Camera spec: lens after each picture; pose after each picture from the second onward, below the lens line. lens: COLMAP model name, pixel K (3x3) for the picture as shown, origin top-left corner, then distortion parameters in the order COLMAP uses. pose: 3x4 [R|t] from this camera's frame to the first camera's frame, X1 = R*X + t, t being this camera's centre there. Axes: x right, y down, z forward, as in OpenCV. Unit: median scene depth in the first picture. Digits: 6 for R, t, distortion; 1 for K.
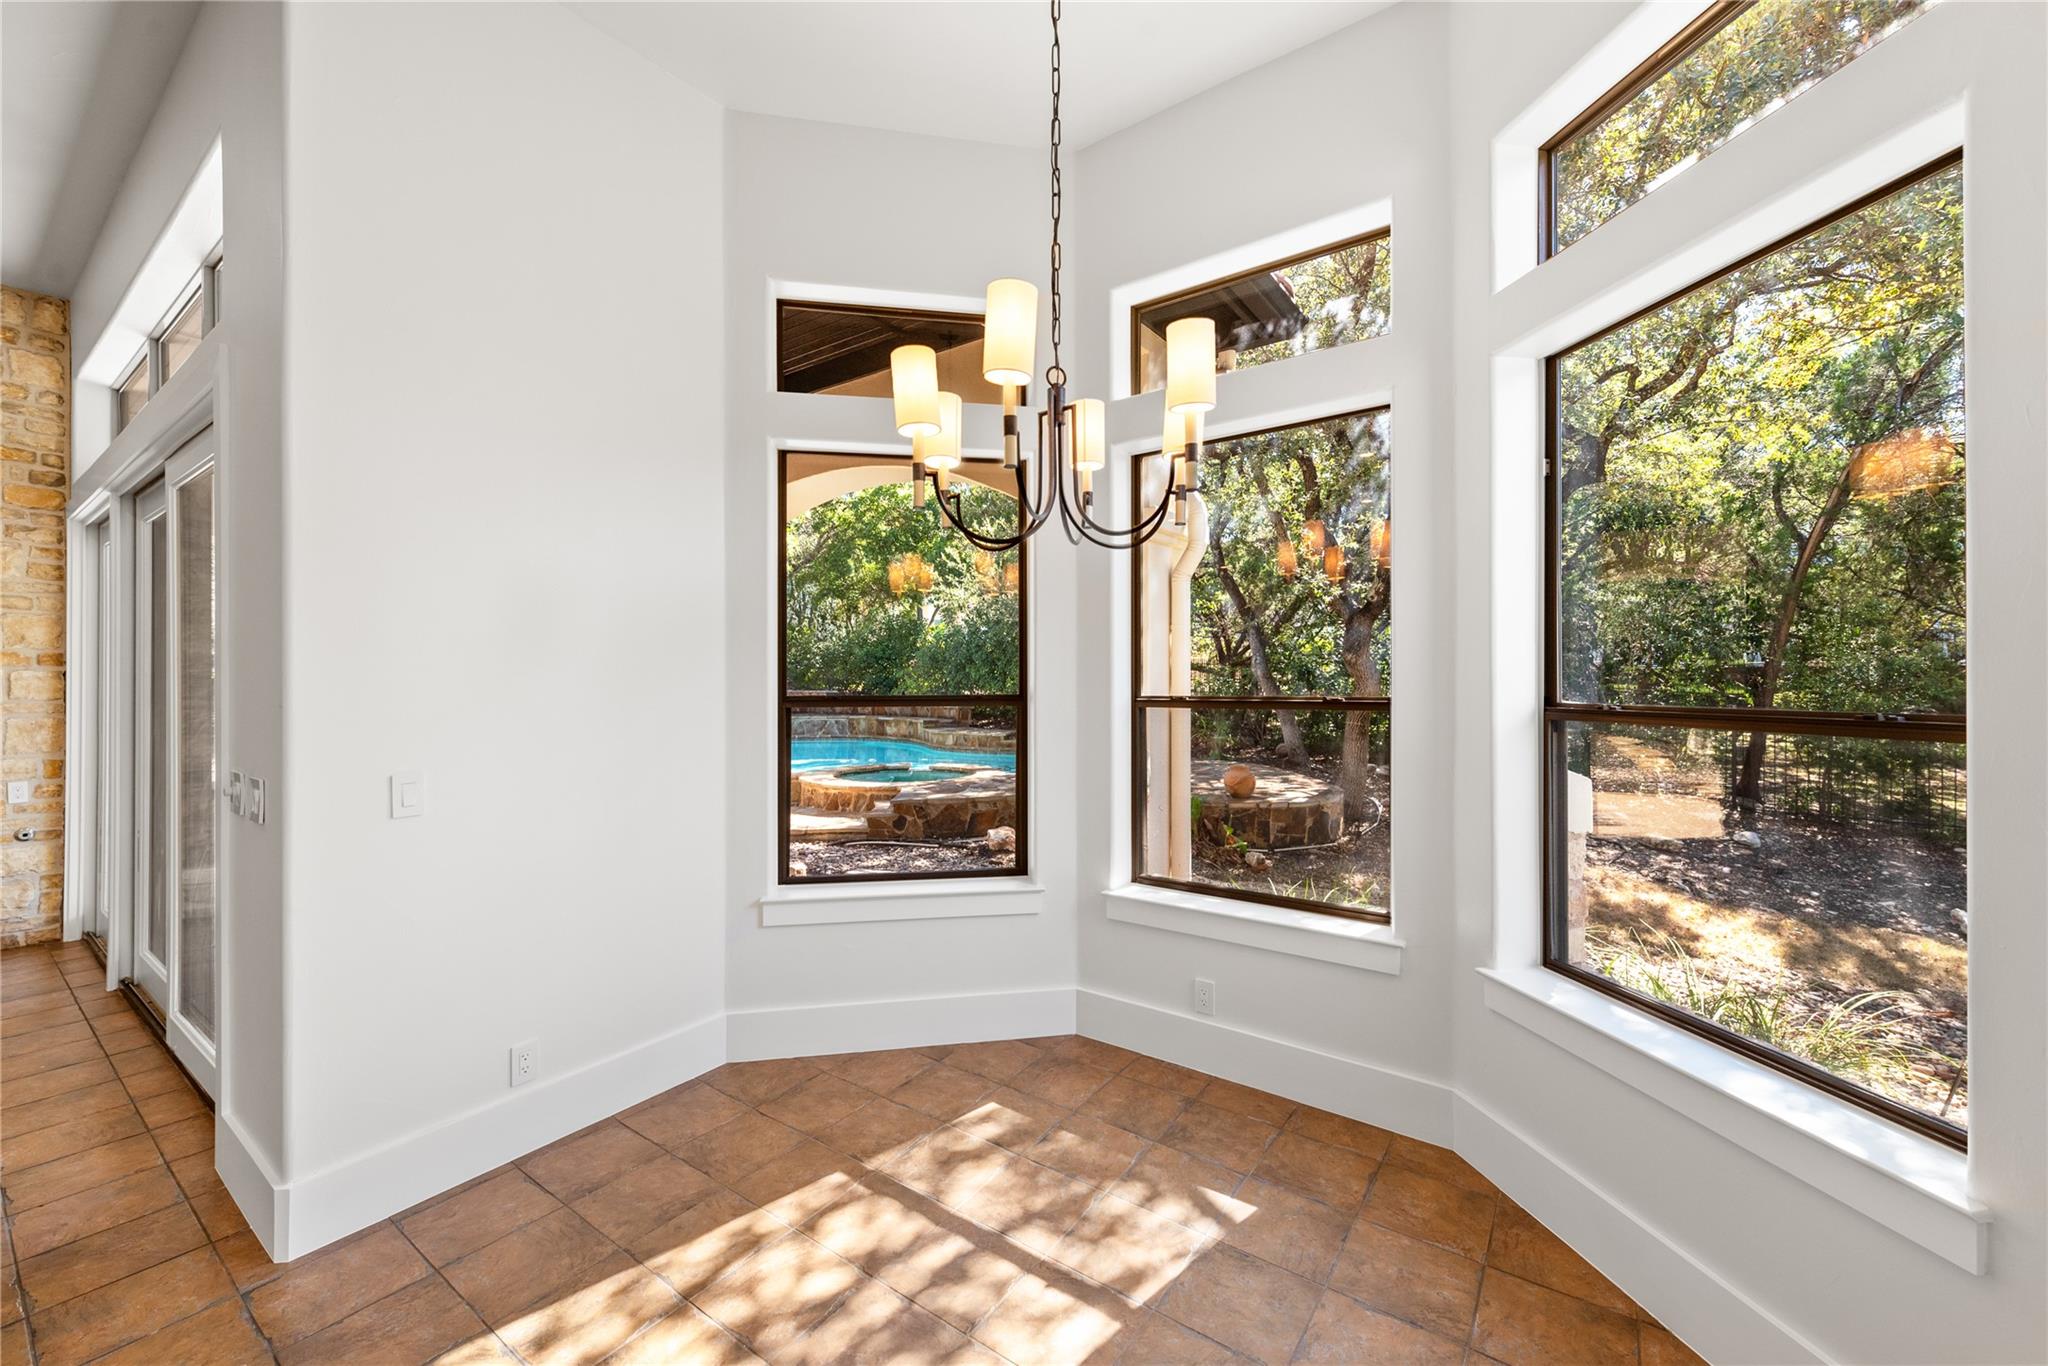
lens RADIAL K [[803.7, 0, 1016.5], [0, 803.7, 689.5], [0, 0, 1]] dist [0.008990, -0.002324]
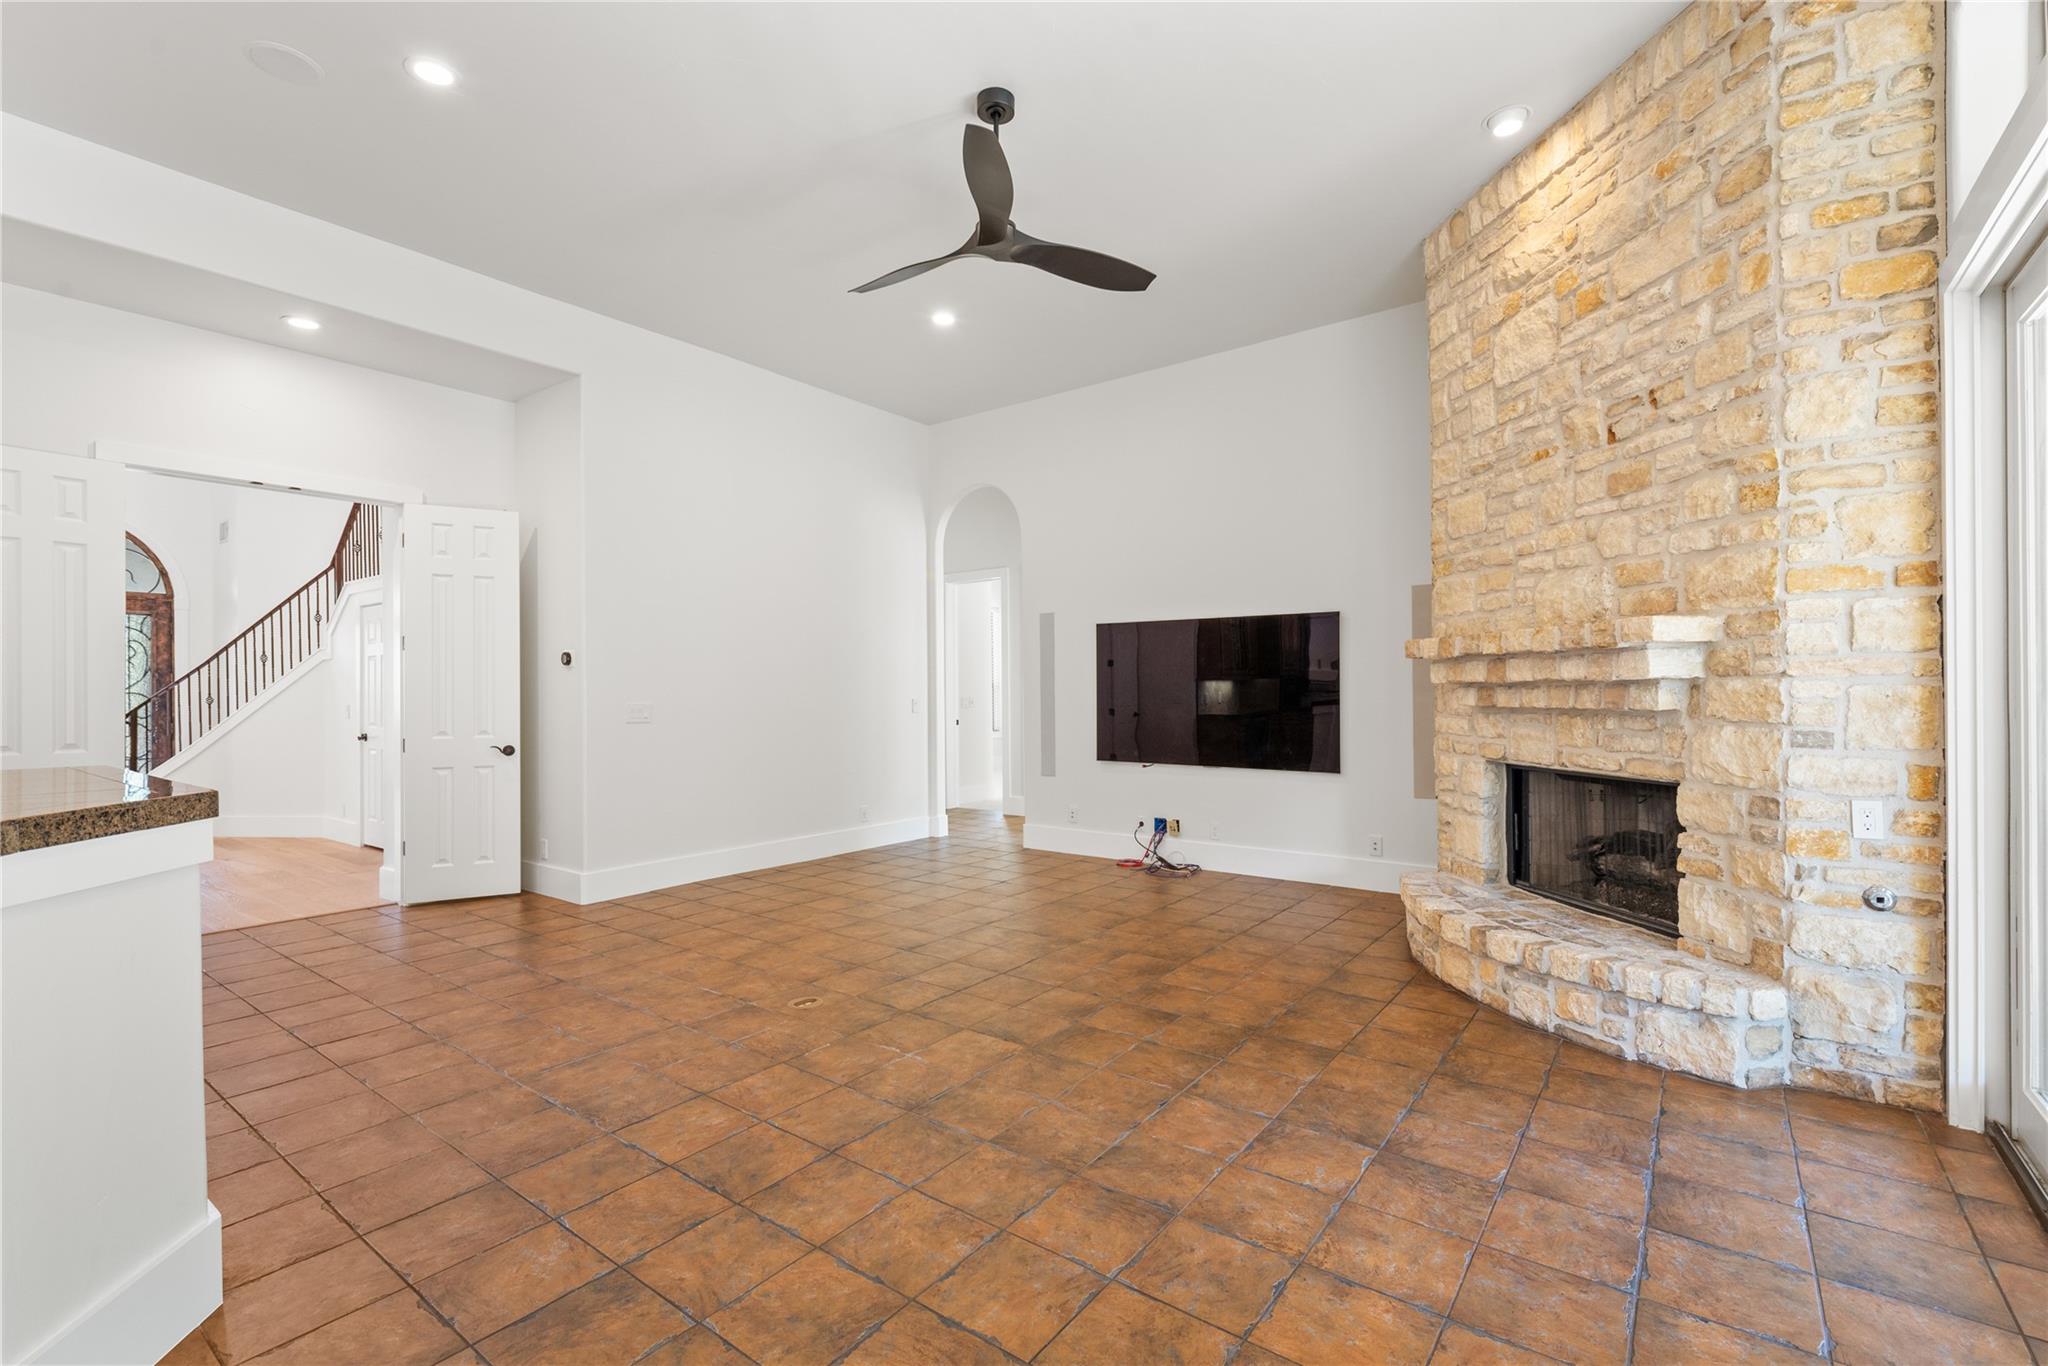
lens RADIAL K [[914.9, 0, 1016.8], [0, 914.9, 677.2], [0, 0, 1]] dist [0.001116, 0.000459]
pose [[-0.035558, -0.005663, -0.999352, -0.579679], [0.008359, 0.999947, -0.005964, 0.028657], [0.999333, -0.008566, -0.035508, 0.438218]]
